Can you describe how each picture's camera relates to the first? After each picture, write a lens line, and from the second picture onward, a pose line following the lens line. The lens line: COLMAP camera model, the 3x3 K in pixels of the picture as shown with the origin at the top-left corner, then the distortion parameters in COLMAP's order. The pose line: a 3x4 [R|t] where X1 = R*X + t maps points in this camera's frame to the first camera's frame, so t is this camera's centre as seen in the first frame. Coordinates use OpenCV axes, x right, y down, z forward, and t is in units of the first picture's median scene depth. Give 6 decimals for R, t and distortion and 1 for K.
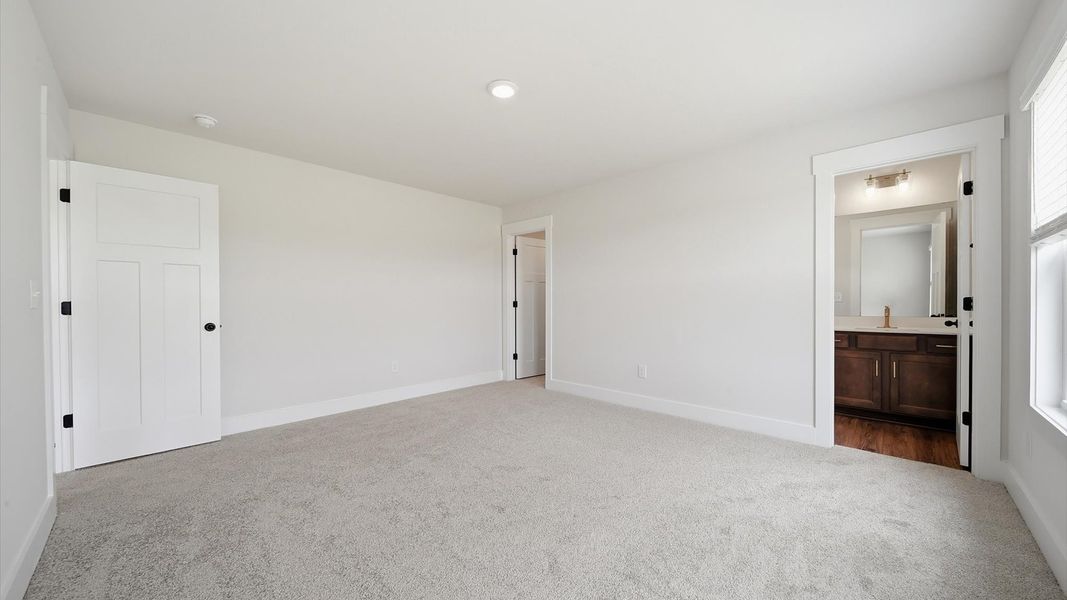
lens RADIAL K [[380.5, 0, 537.2], [0, 380.5, 305.6], [0, 0, 1]] dist [0.009452, 0.000034]
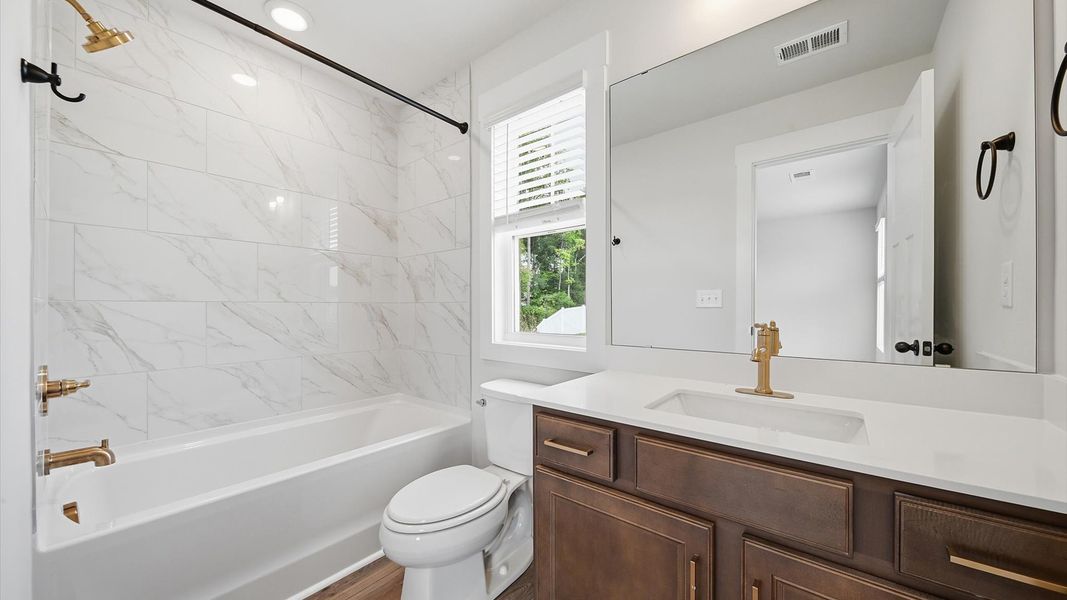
lens RADIAL K [[380.5, 0, 534.2], [0, 380.5, 306.8], [0, 0, 1]] dist [0.009452, 0.000034]
pose [[0.996684, 0.020766, 0.078672, 0.749234], [-0.020353, 0.999775, -0.006056, -0.008305], [-0.078780, 0.004435, 0.996882, 0.755253]]
